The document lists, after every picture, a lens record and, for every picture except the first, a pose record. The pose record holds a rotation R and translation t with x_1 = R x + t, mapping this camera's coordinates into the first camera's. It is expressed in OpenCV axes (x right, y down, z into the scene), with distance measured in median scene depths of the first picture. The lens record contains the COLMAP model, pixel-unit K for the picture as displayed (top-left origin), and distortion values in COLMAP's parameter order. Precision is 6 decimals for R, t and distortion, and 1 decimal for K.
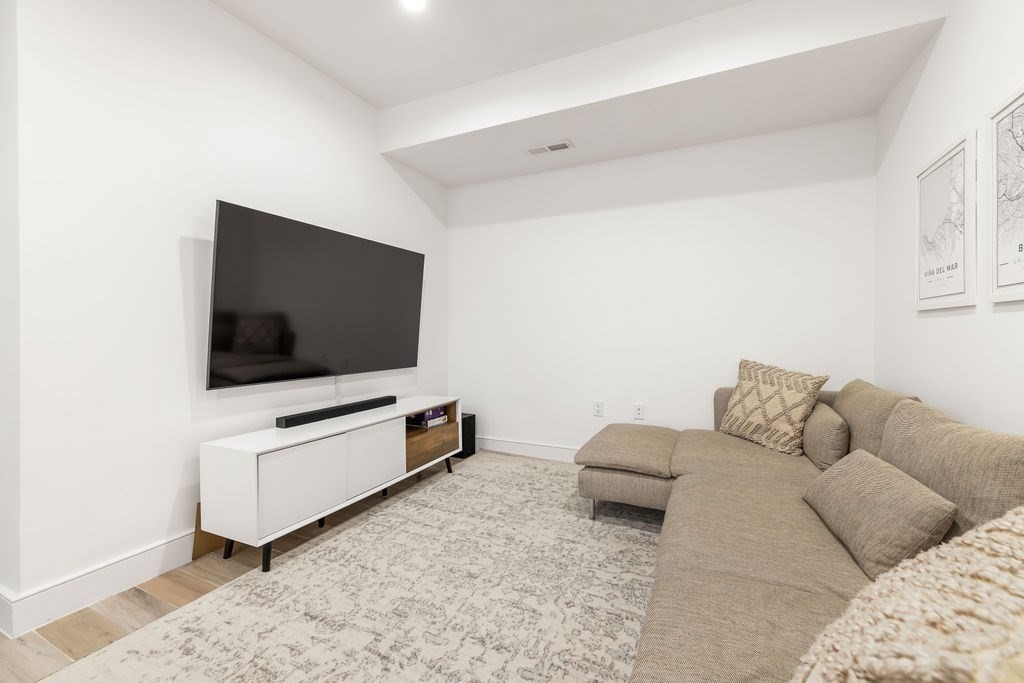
lens RADIAL K [[425.8, 0, 510.5], [0, 425.8, 332.5], [0, 0, 1]] dist [0.000336, 0.000005]
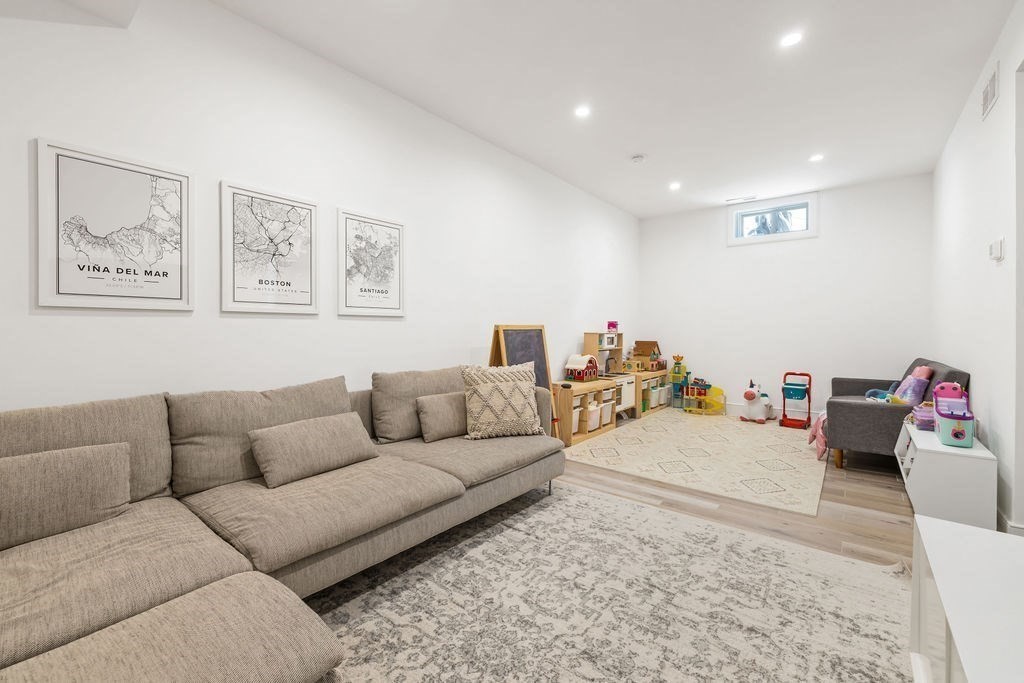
lens RADIAL K [[425.8, 0, 510.5], [0, 425.8, 332.5], [0, 0, 1]] dist [0.000336, 0.000005]
pose [[-0.974426, -0.005533, 0.224640, -0.137881], [-0.003046, 0.999930, 0.011419, -0.015165], [-0.224687, 0.010442, -0.974375, 2.017060]]
